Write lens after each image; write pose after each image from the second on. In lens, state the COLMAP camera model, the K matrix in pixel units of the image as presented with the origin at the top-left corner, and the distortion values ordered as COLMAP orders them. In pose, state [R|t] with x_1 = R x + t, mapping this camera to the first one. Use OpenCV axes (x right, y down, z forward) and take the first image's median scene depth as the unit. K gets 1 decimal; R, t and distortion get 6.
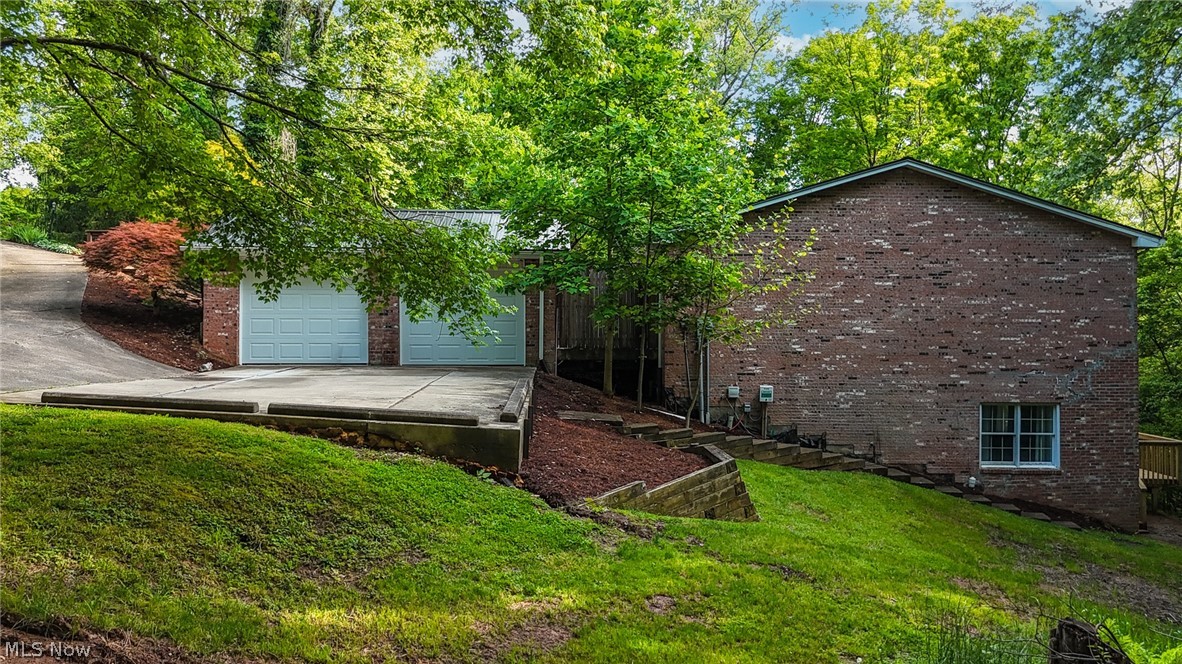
lens RADIAL K [[1096.7, 0, 594.2], [0, 1096.7, 326.9], [0, 0, 1]] dist [0.052402, 0.000000]
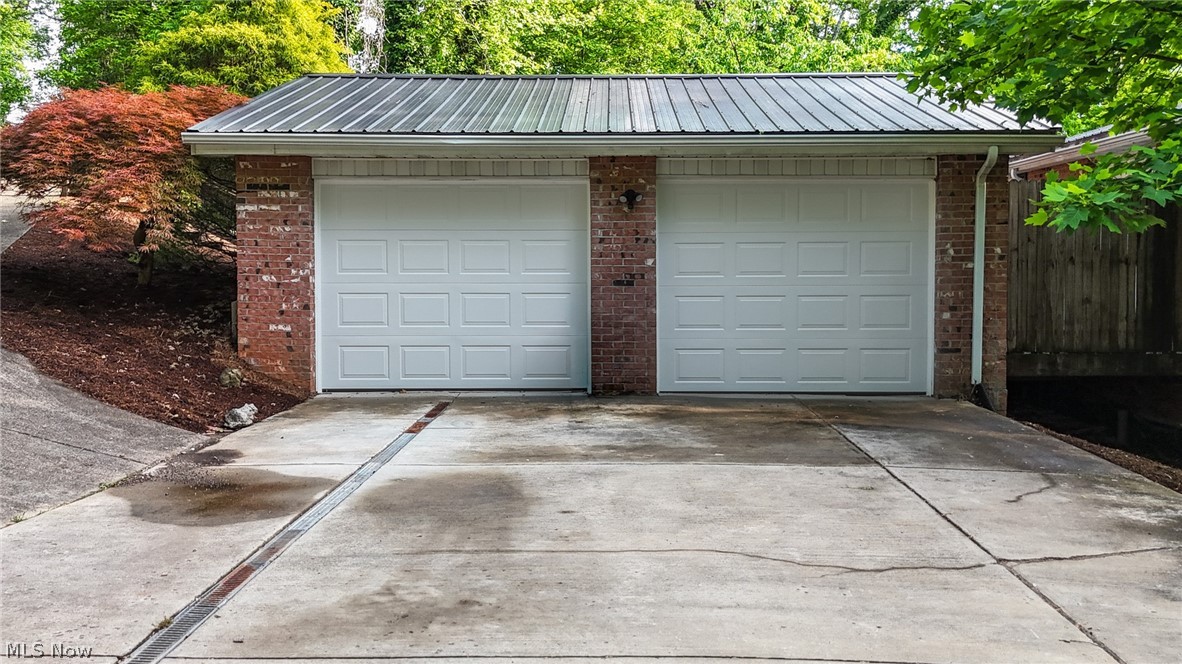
lens RADIAL K [[1096.7, 0, 595.1], [0, 1096.7, 329.1], [0, 0, 1]] dist [0.052402, 0.000000]
pose [[0.998854, -0.001747, -0.047837, -0.164273], [0.004041, 0.998845, 0.047882, -0.012762], [0.047698, -0.048020, 0.997707, 0.491089]]
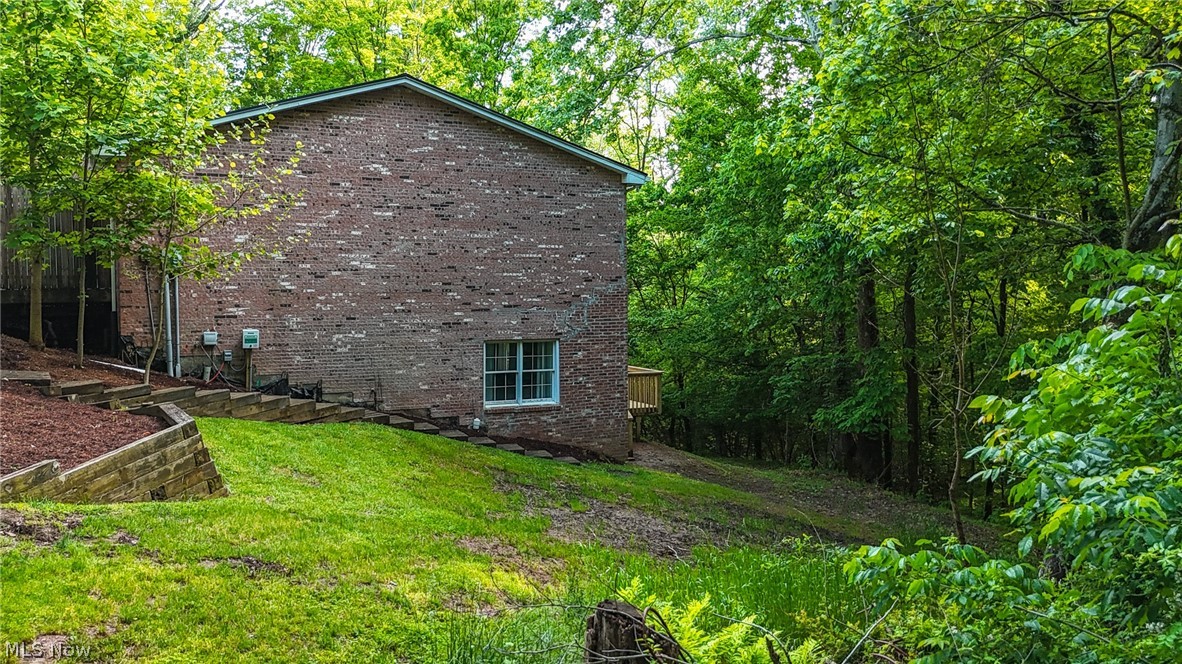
lens RADIAL K [[1096.7, 0, 597.1], [0, 1096.7, 324.7], [0, 0, 1]] dist [0.052402, 0.000000]
pose [[0.902721, -0.025698, 0.429458, 0.032193], [0.006000, 0.998869, 0.047159, 0.011018], [-0.430185, -0.039995, 0.901855, 0.107752]]
